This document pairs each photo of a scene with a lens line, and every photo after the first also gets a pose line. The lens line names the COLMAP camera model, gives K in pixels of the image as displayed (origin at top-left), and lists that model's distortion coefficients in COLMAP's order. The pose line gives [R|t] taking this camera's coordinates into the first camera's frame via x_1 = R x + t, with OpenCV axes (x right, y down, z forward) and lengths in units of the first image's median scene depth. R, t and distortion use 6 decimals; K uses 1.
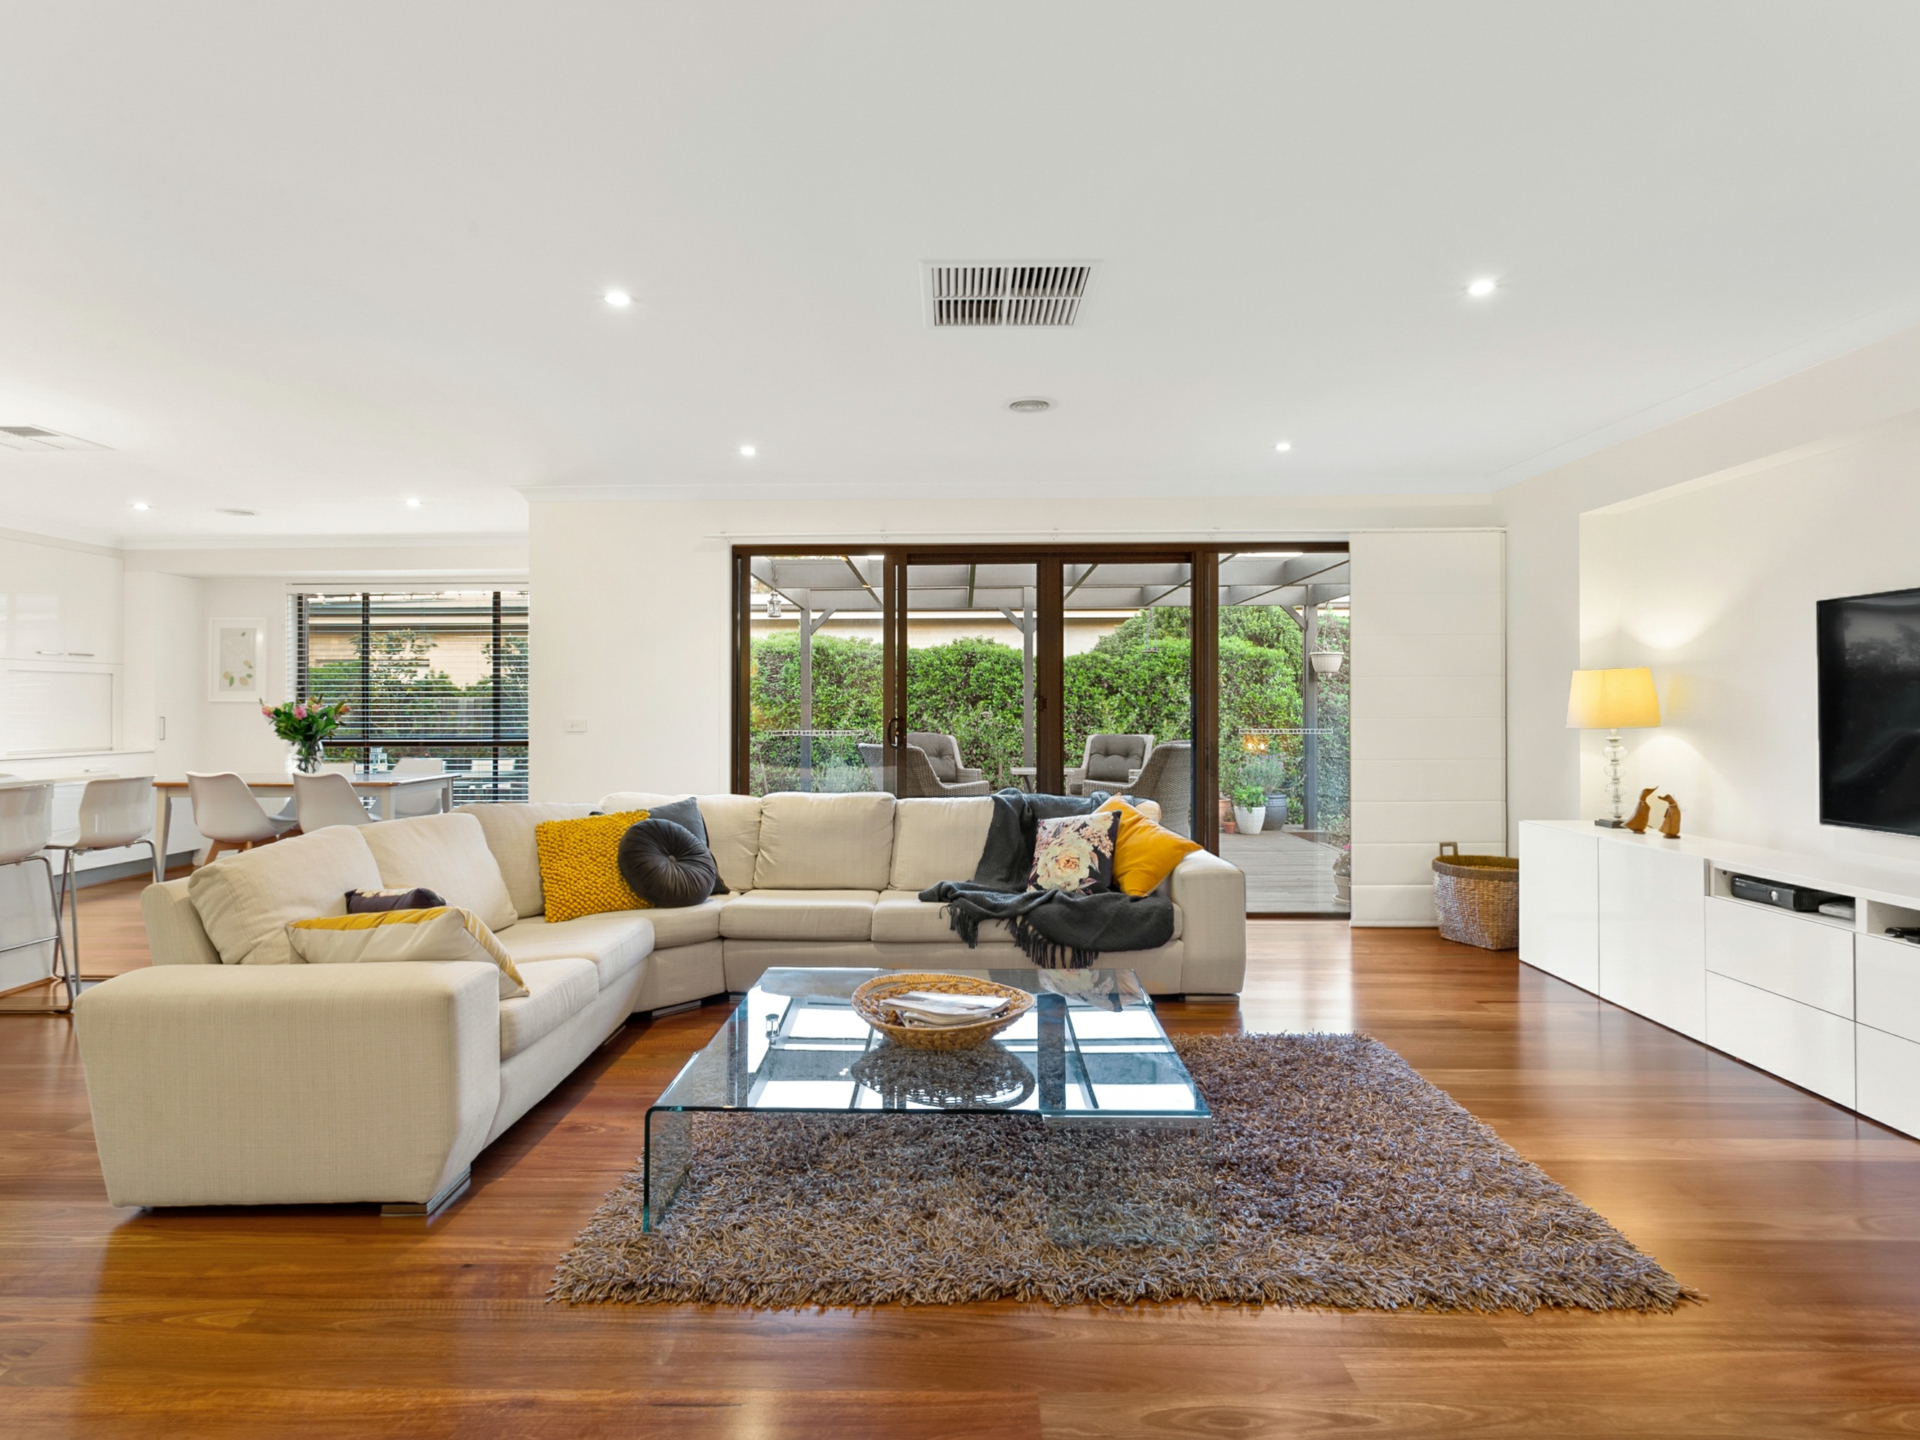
lens RADIAL K [[1041.3, 0, 947.1], [0, 1041.3, 700.5], [0, 0, 1]] dist [-0.001987, 0.000139]
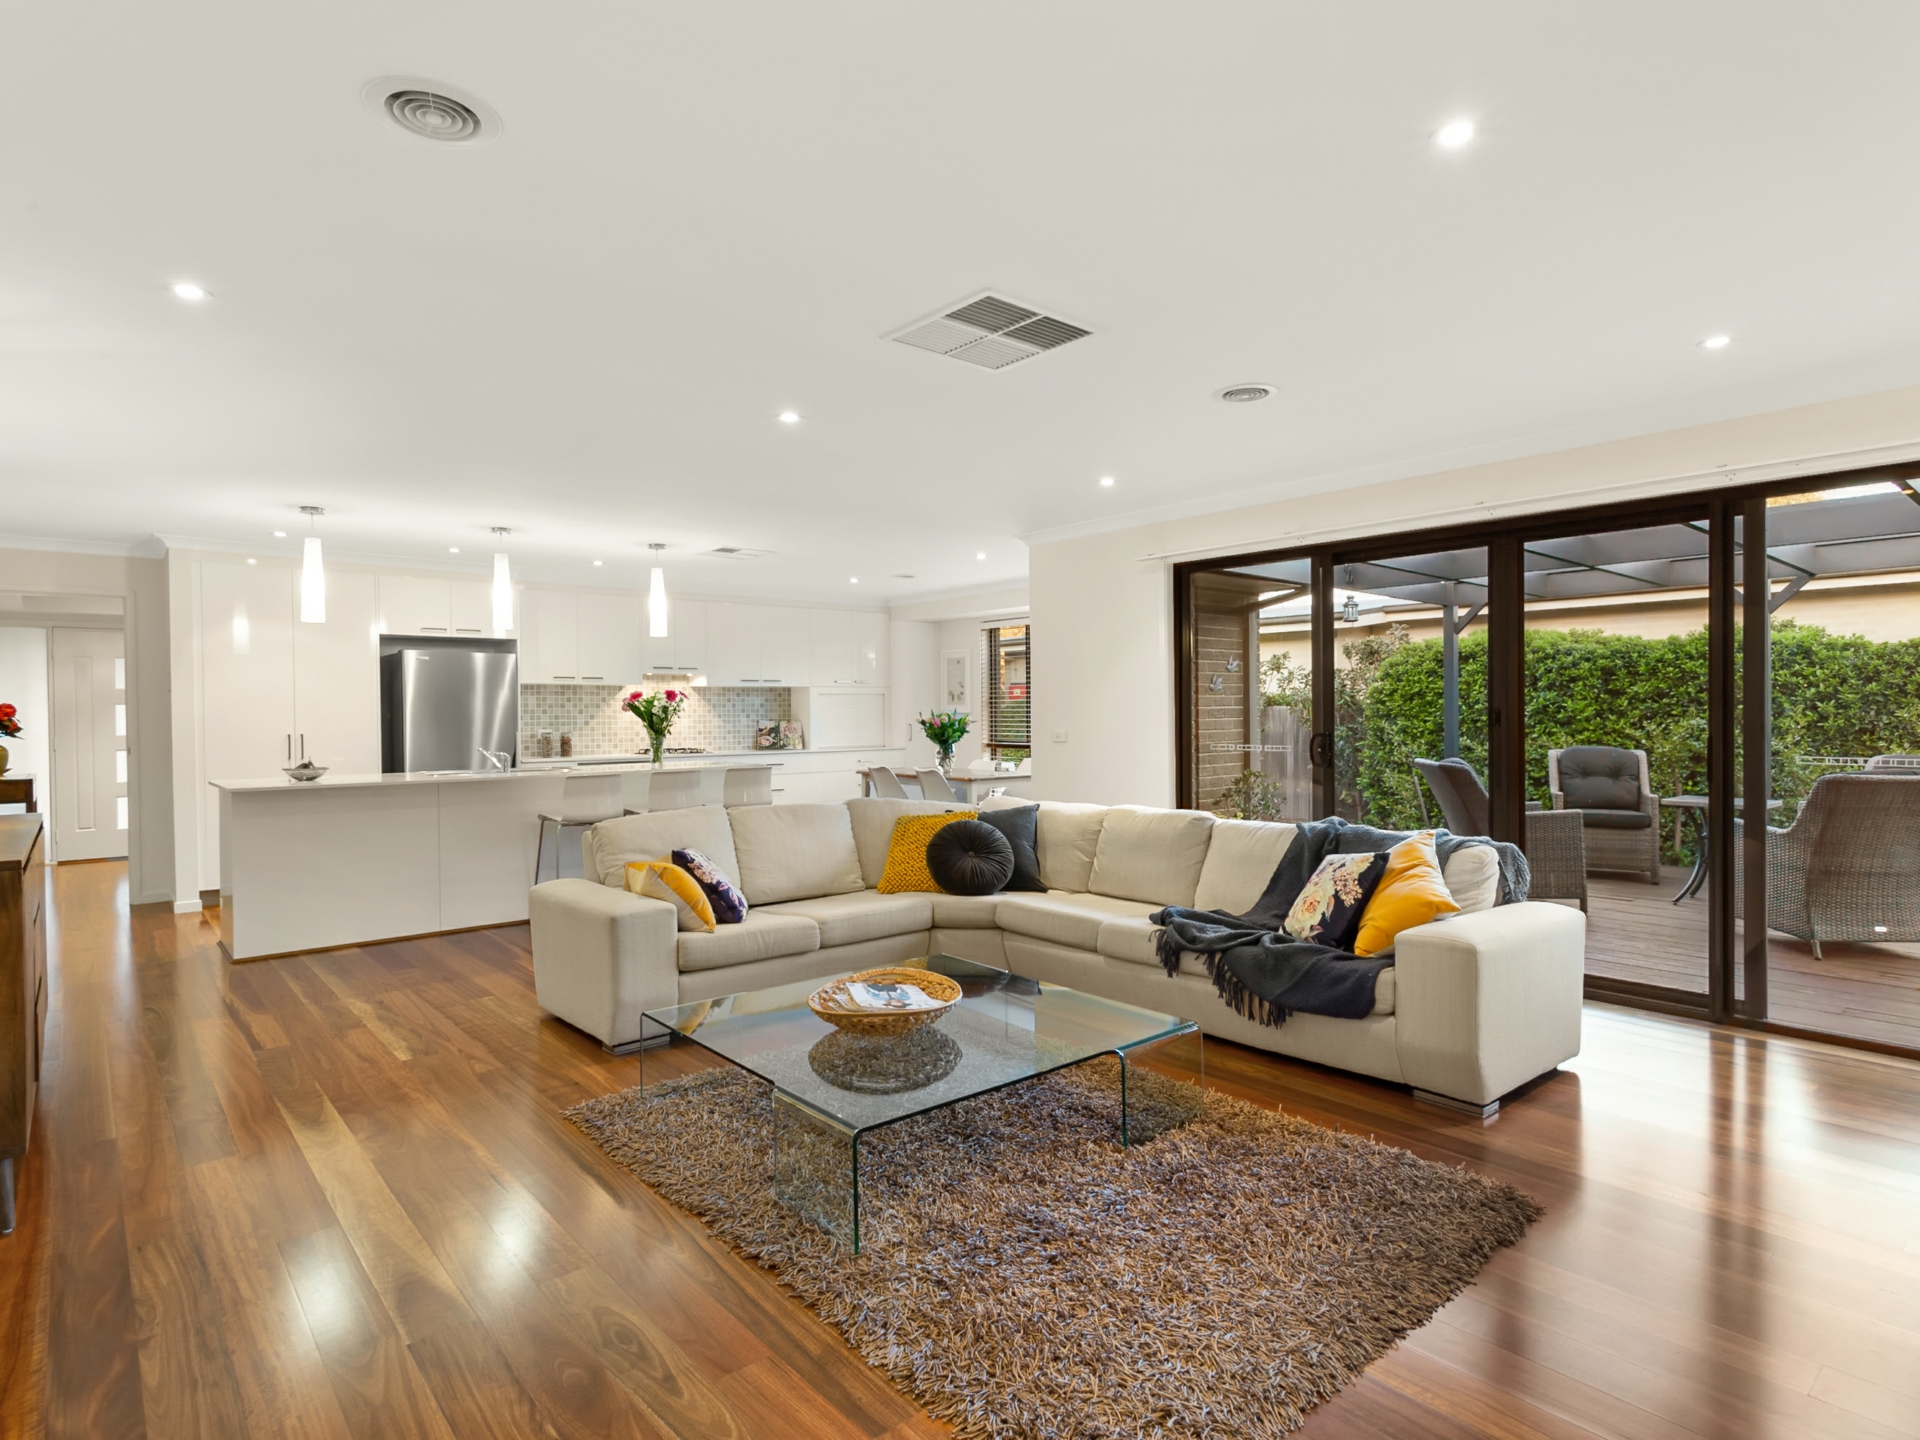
lens RADIAL K [[1041.3, 0, 948.1], [0, 1041.3, 734.3], [0, 0, 1]] dist [-0.001987, 0.000139]
pose [[0.660213, 0.013248, -0.750962, 0.422190], [0.011361, 0.999554, 0.027622, -0.011470], [0.750993, -0.026768, 0.659768, 0.147801]]
